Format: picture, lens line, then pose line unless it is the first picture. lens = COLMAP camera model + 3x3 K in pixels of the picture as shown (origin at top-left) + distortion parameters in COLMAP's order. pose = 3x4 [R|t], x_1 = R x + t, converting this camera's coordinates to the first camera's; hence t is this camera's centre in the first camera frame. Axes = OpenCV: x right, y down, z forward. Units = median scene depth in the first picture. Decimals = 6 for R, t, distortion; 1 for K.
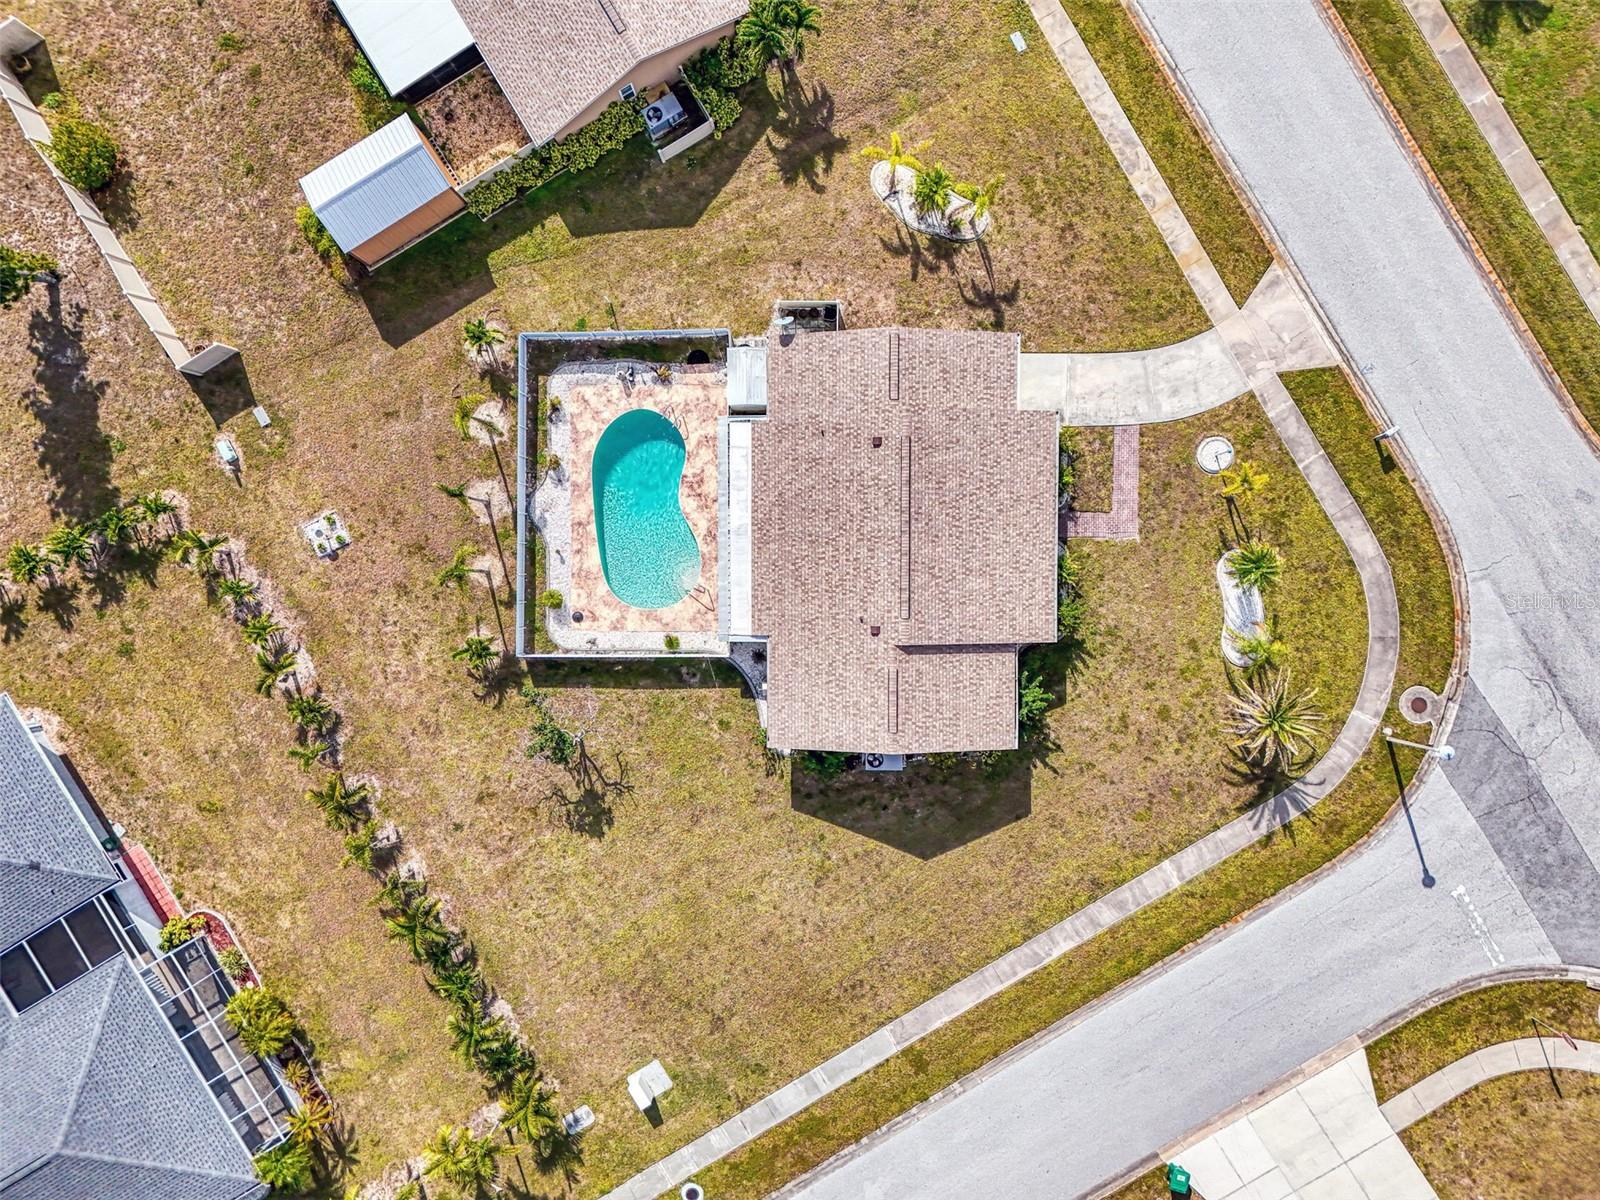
lens RADIAL K [[1184.9, 0, 800.0], [0, 1184.9, 600.0], [0, 0, 1]] dist [0.086541, -0.091446]
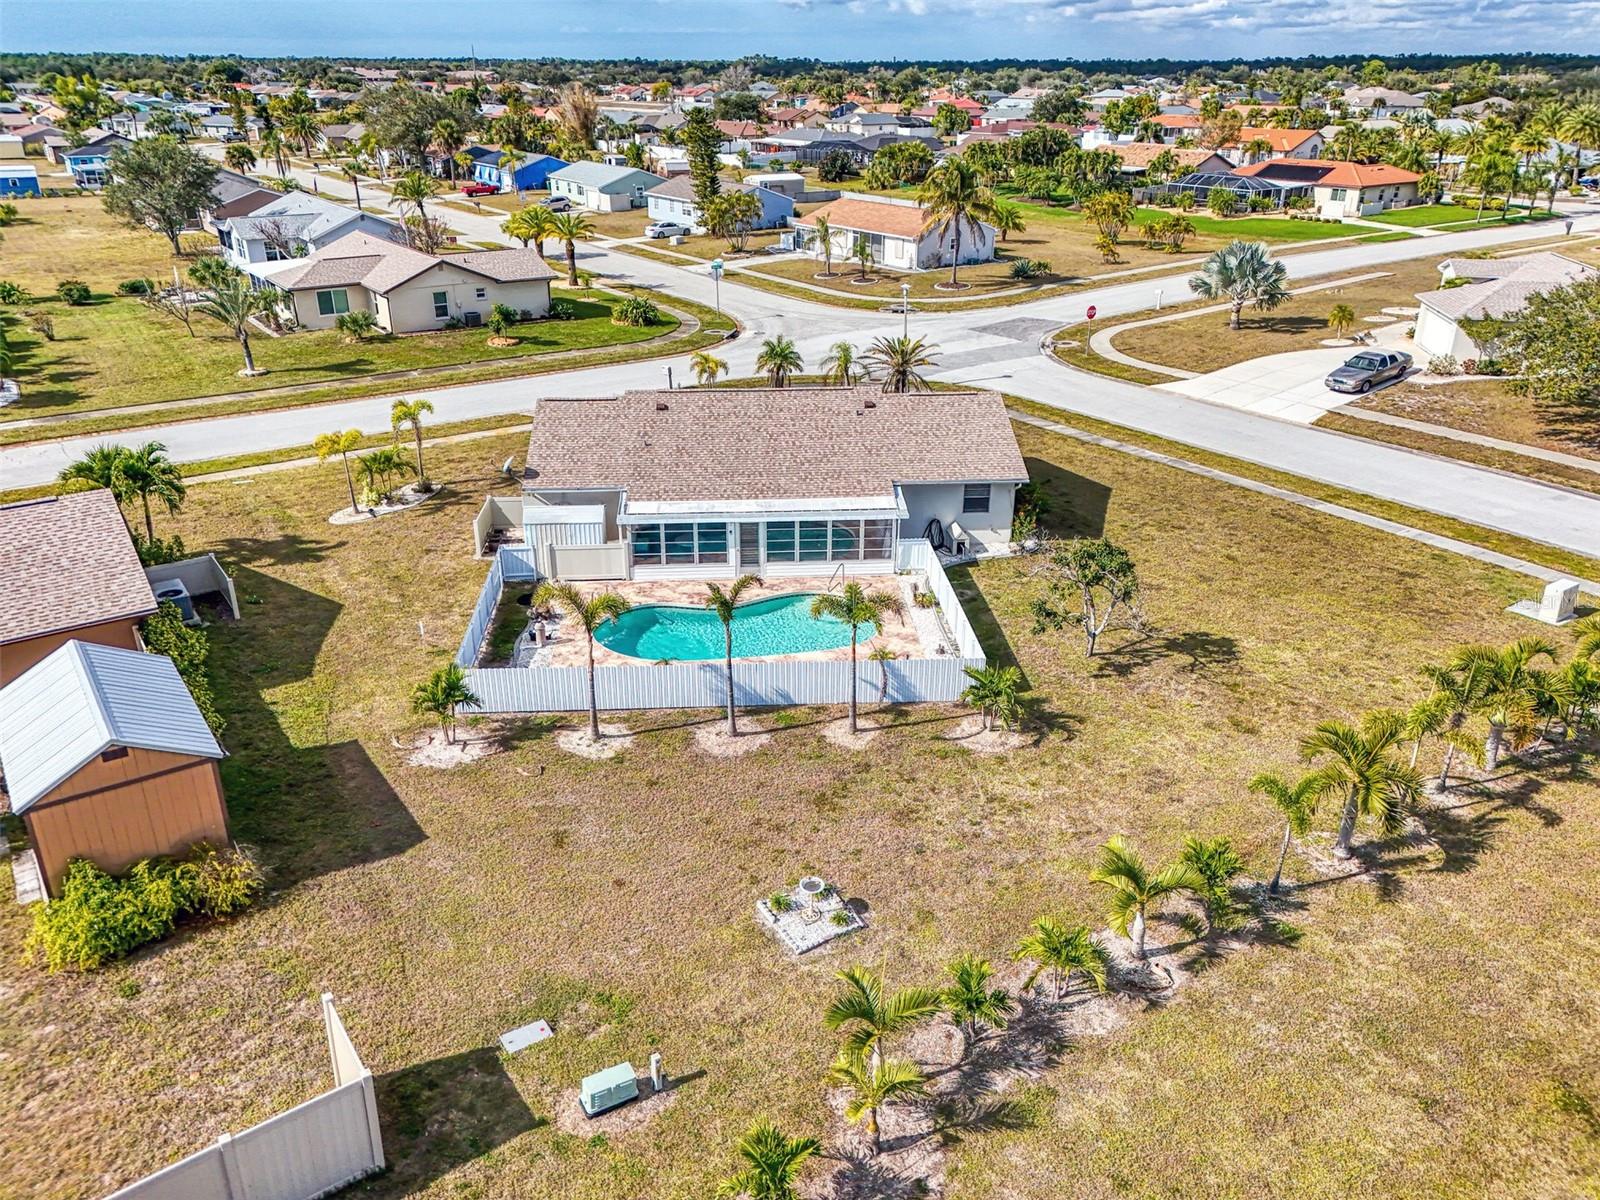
lens RADIAL K [[1194.0, 0, 800.0], [0, 1194.0, 600.0], [0, 0, 1]] dist [0.078147, -0.076516]
pose [[-0.070391, -0.381013, 0.921886, -0.768694], [0.997279, -0.047154, 0.056659, -0.079212], [0.021883, 0.923367, 0.383295, 0.719987]]
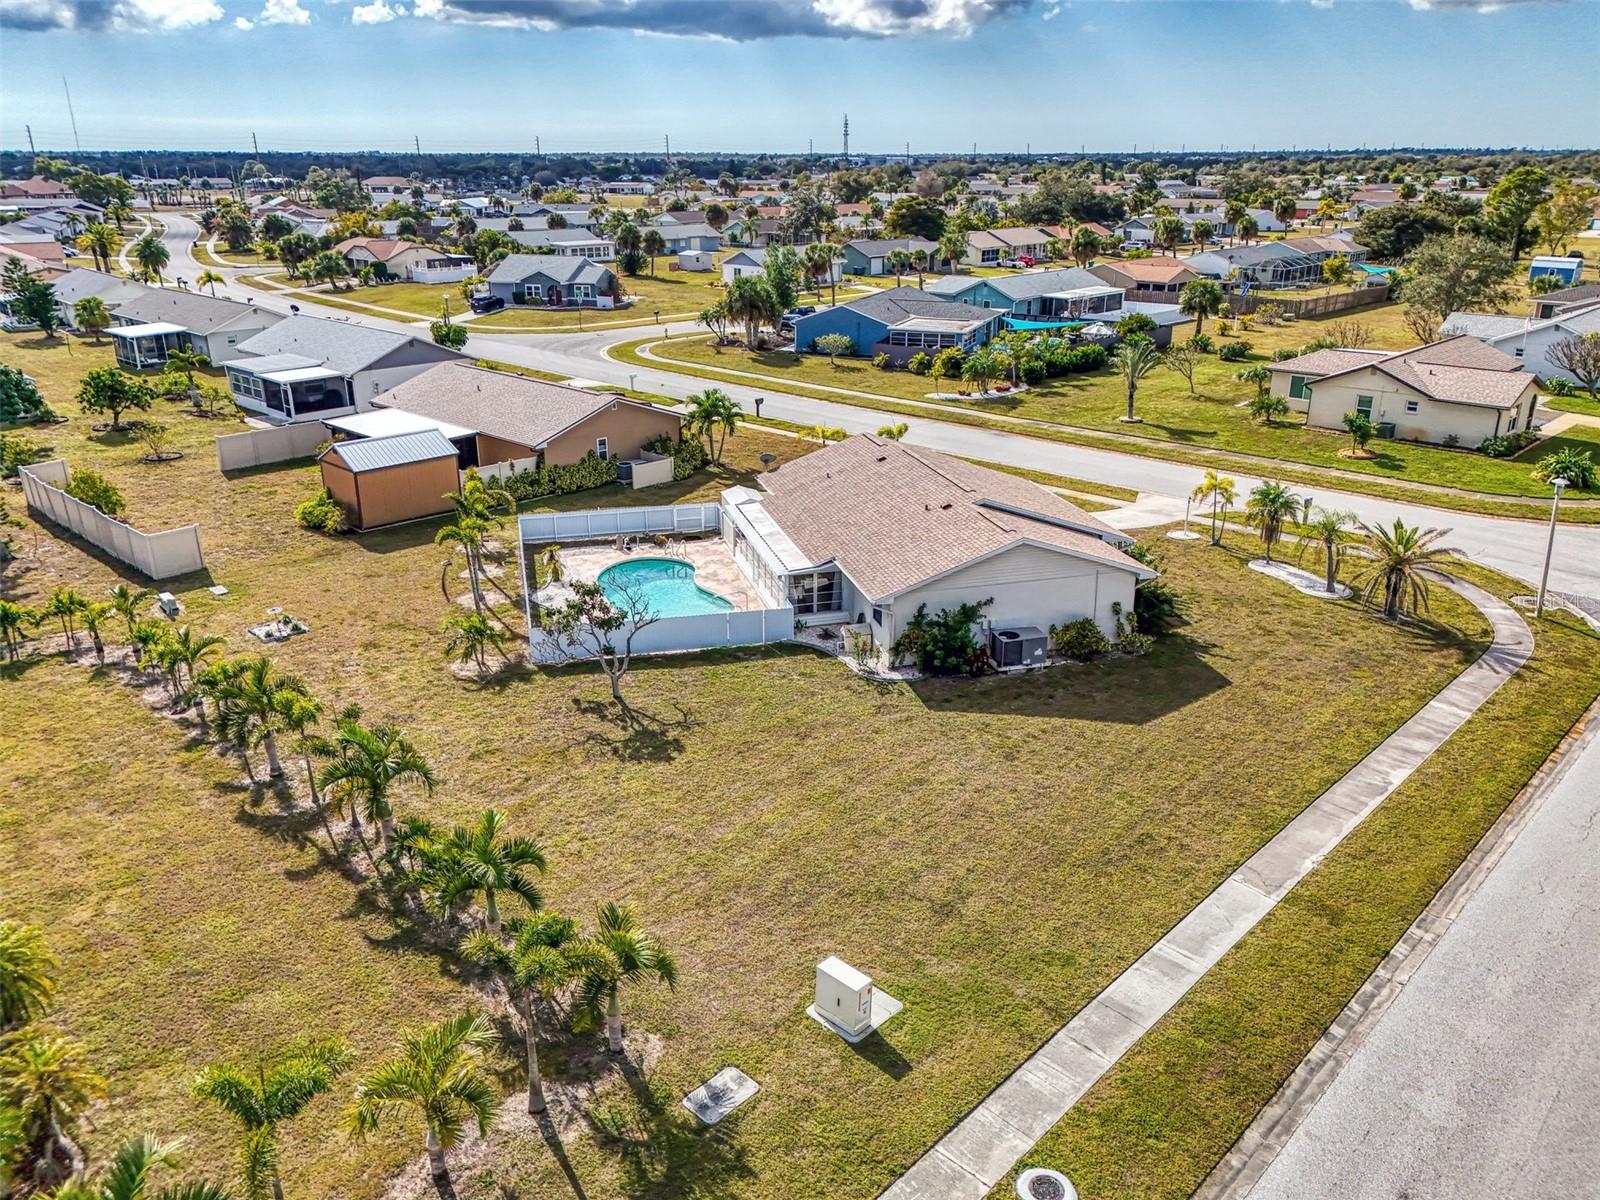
lens RADIAL K [[1194.0, 0, 800.0], [0, 1194.0, 600.0], [0, 0, 1]] dist [0.078147, -0.076516]
pose [[0.965982, -0.063676, 0.250646, -0.257460], [0.257797, 0.313812, -0.913818, 0.787693], [-0.020468, 0.947347, 0.319552, 0.712740]]
